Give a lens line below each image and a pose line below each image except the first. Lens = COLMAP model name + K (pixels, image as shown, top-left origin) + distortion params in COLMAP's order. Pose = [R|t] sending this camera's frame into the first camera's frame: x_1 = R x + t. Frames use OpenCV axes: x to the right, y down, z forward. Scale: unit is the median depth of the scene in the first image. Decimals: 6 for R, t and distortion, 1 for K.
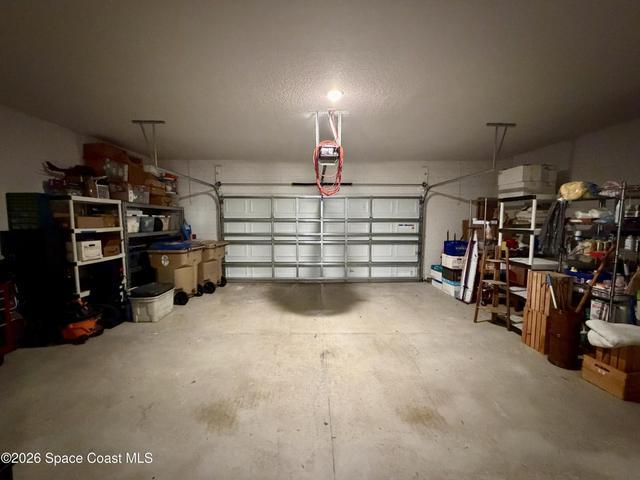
lens RADIAL K [[255.2, 0, 316.4], [0, 255.2, 240.6], [0, 0, 1]] dist [-0.001302, 0.000137]
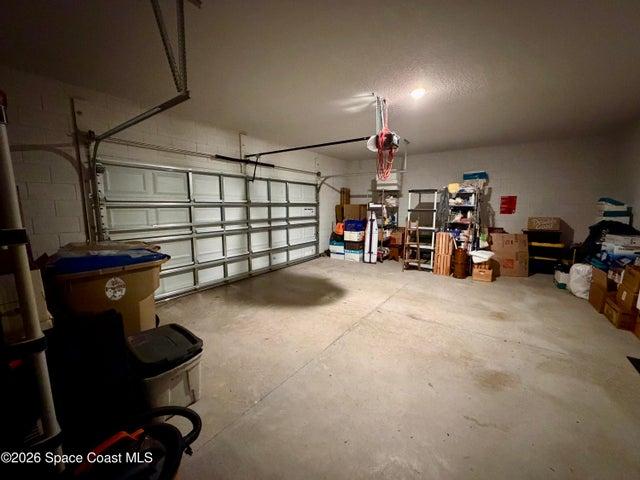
lens RADIAL K [[255.2, 0, 315.2], [0, 255.2, 239.5], [0, 0, 1]] dist [-0.001302, 0.000137]
pose [[0.599566, -0.106668, 0.793185, -0.665179], [0.069284, 0.994275, 0.081340, -0.022209], [-0.797321, 0.006187, 0.603524, 0.381052]]
